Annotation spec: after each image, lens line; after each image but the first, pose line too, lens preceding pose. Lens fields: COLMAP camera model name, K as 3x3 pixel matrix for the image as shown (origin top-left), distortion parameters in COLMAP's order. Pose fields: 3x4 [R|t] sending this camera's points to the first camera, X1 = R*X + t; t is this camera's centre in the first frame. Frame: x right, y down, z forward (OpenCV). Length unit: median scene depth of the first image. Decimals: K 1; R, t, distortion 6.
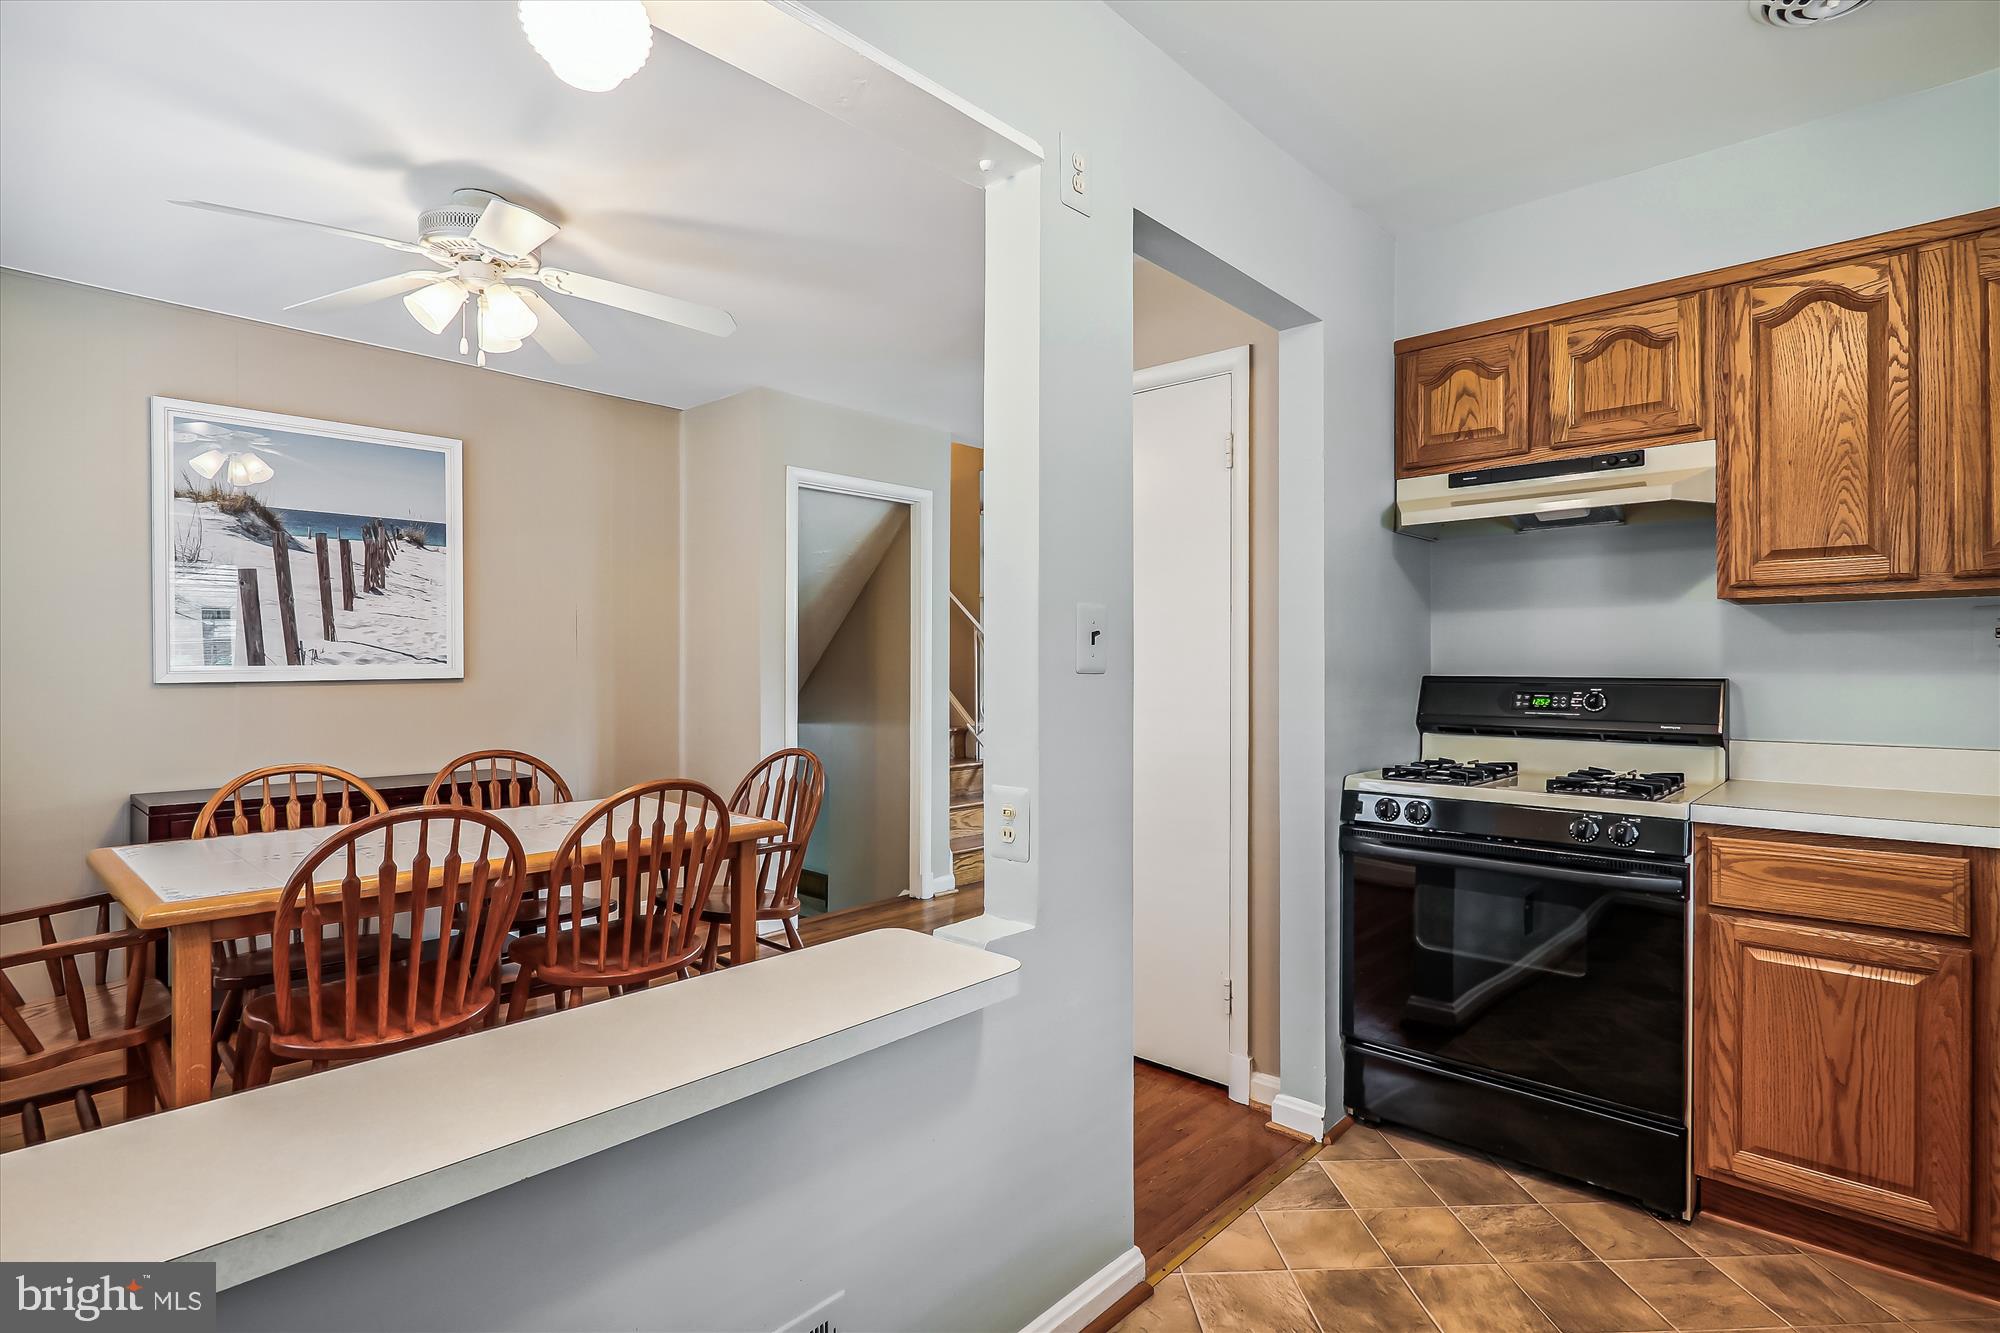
lens RADIAL K [[992.6, 0, 999.7], [0, 992.6, 664.2], [0, 0, 1]] dist [-0.000458, -0.001671]
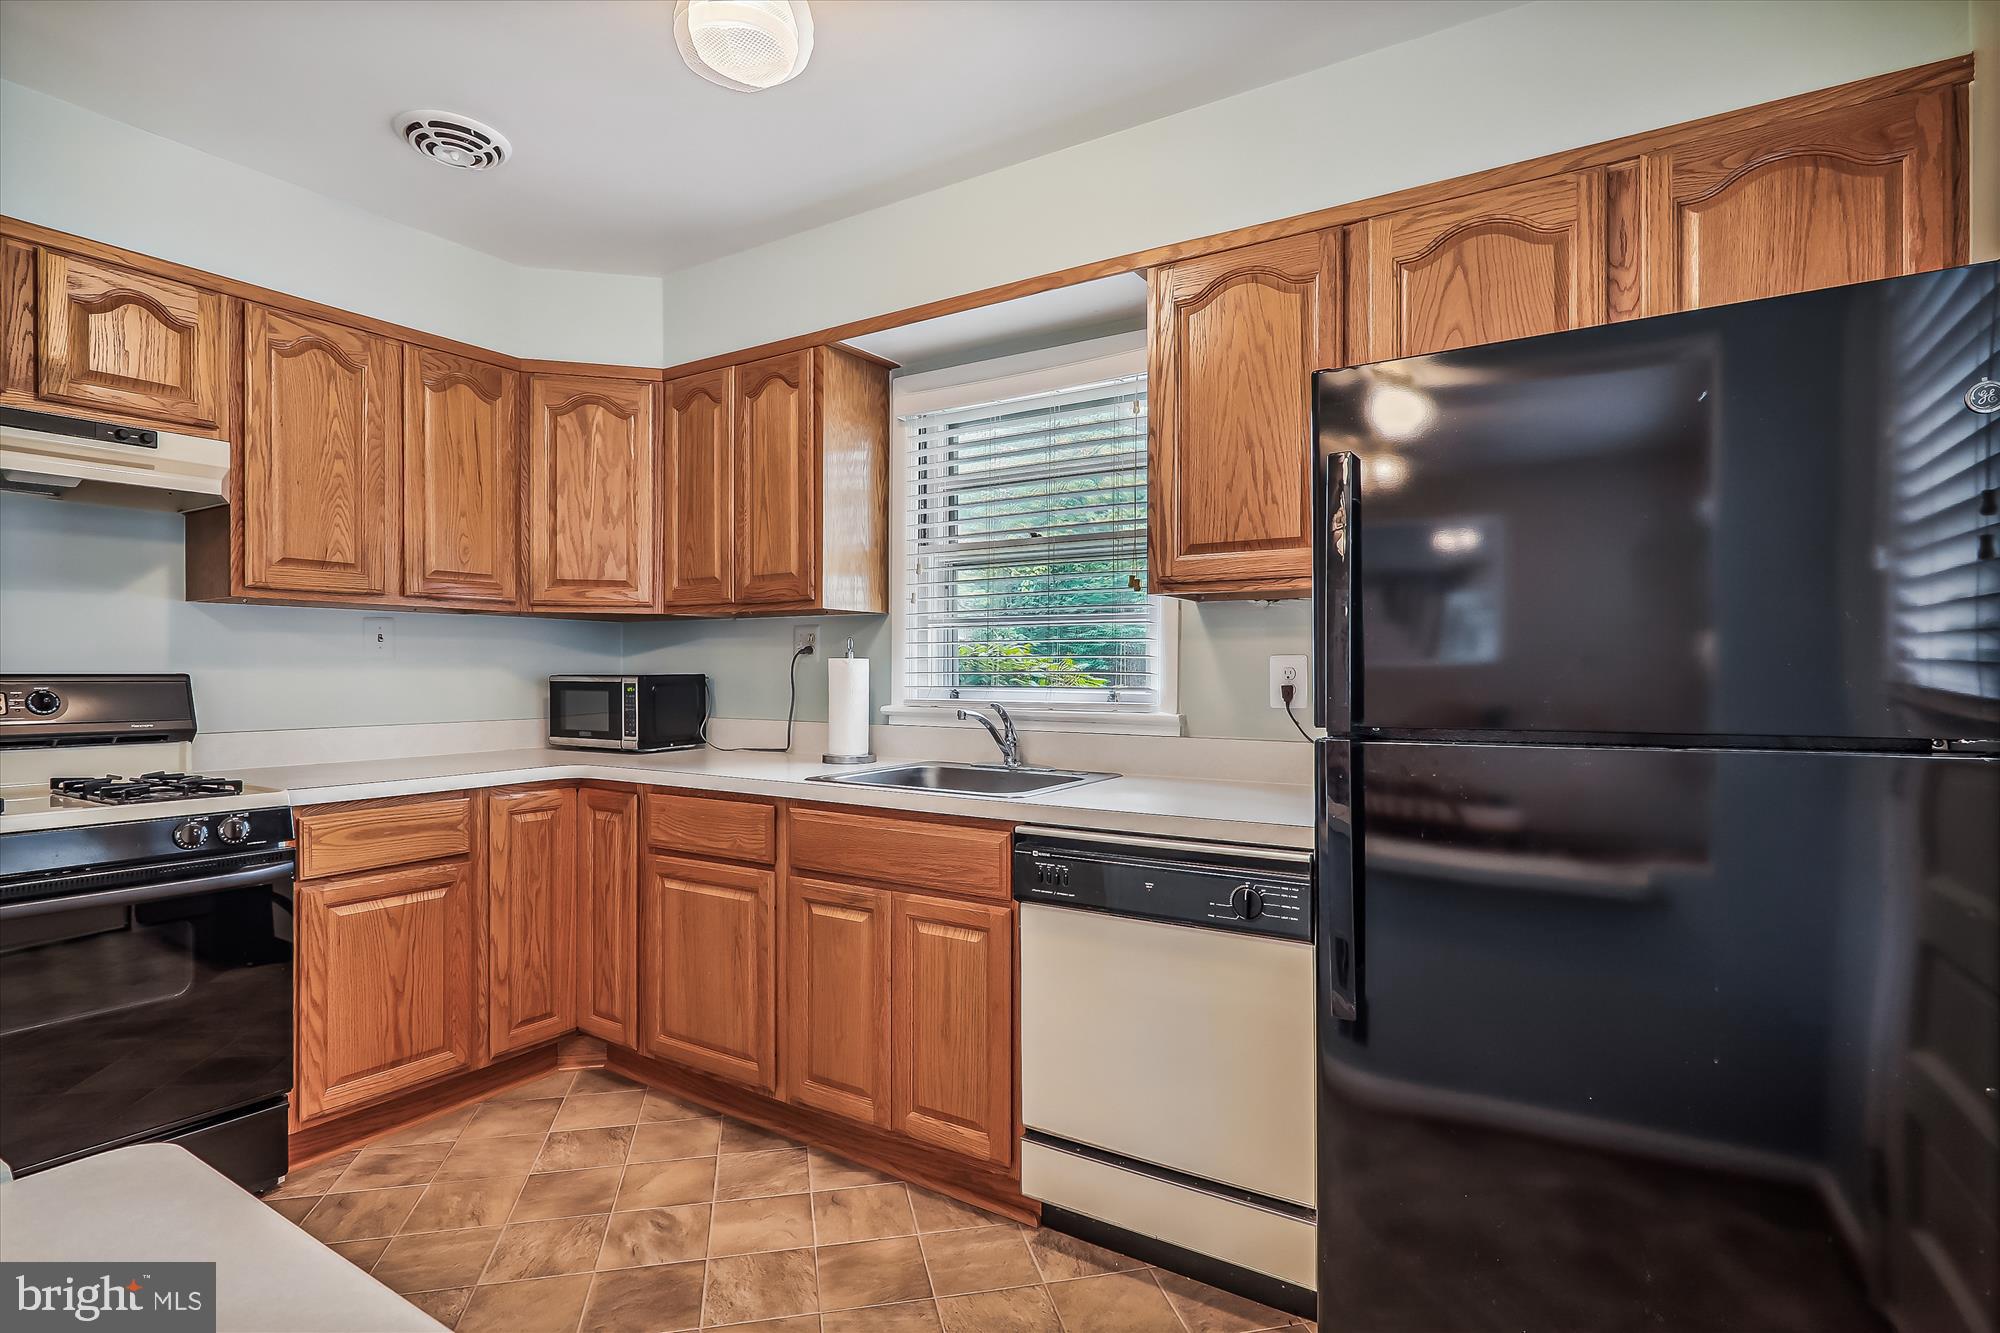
lens RADIAL K [[992.6, 0, 985.3], [0, 992.6, 671.9], [0, 0, 1]] dist [-0.000458, -0.001671]
pose [[-0.167163, -0.005715, 0.985913, -0.282975], [-0.006044, 0.999970, 0.004772, 0.002203], [-0.985911, -0.005161, -0.167192, 0.258307]]
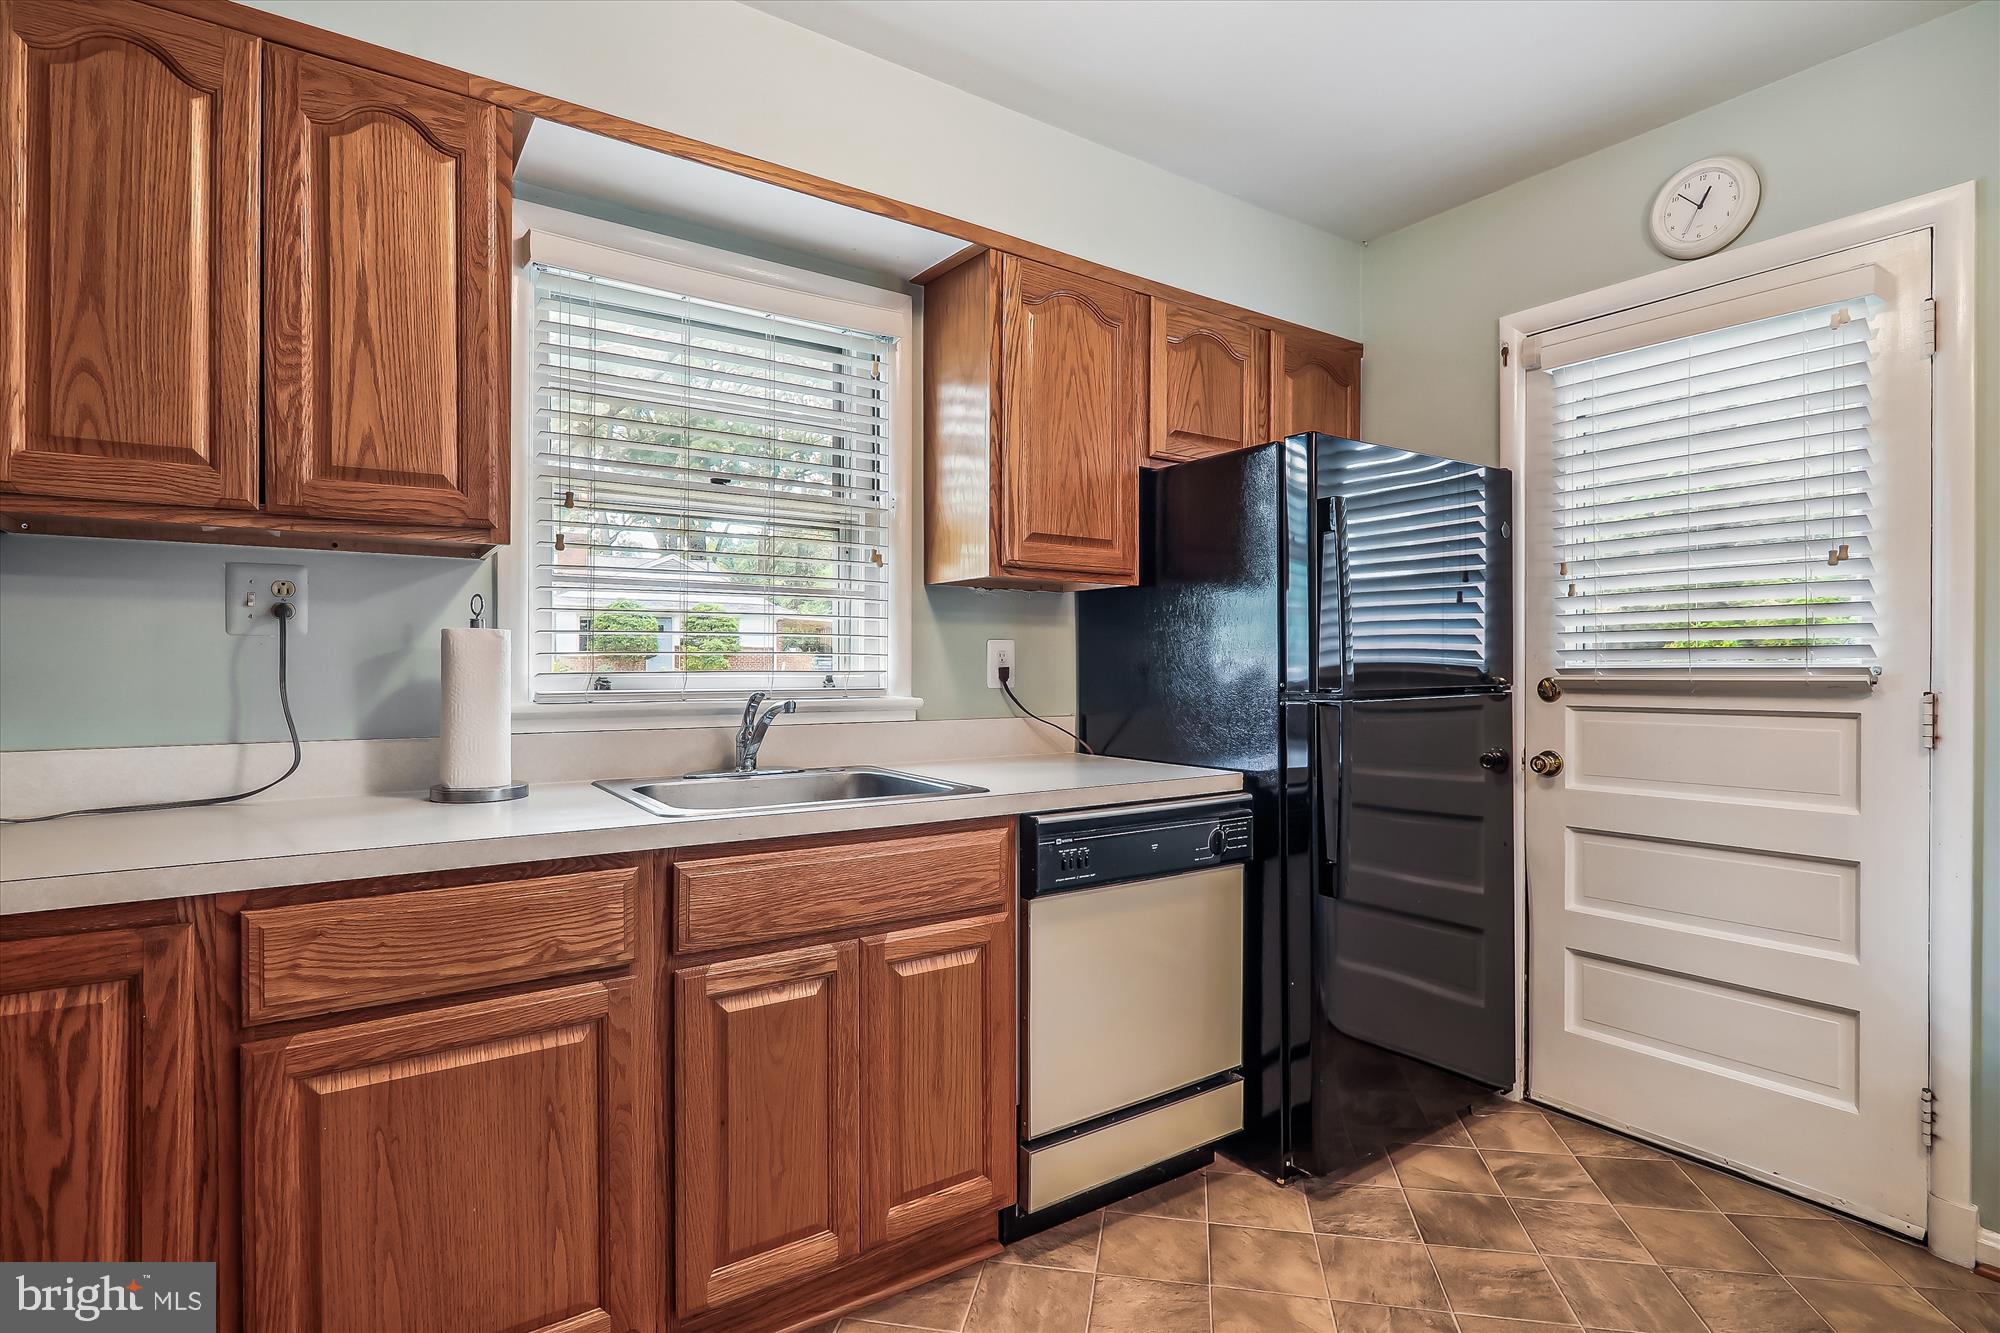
lens RADIAL K [[992.6, 0, 1009.2], [0, 992.6, 669.0], [0, 0, 1]] dist [-0.000458, -0.001671]
pose [[-0.975244, -0.005993, 0.221050, 0.171820], [-0.006022, 0.999982, 0.000543, 0.014145], [-0.221049, -0.000801, -0.975262, 0.662771]]
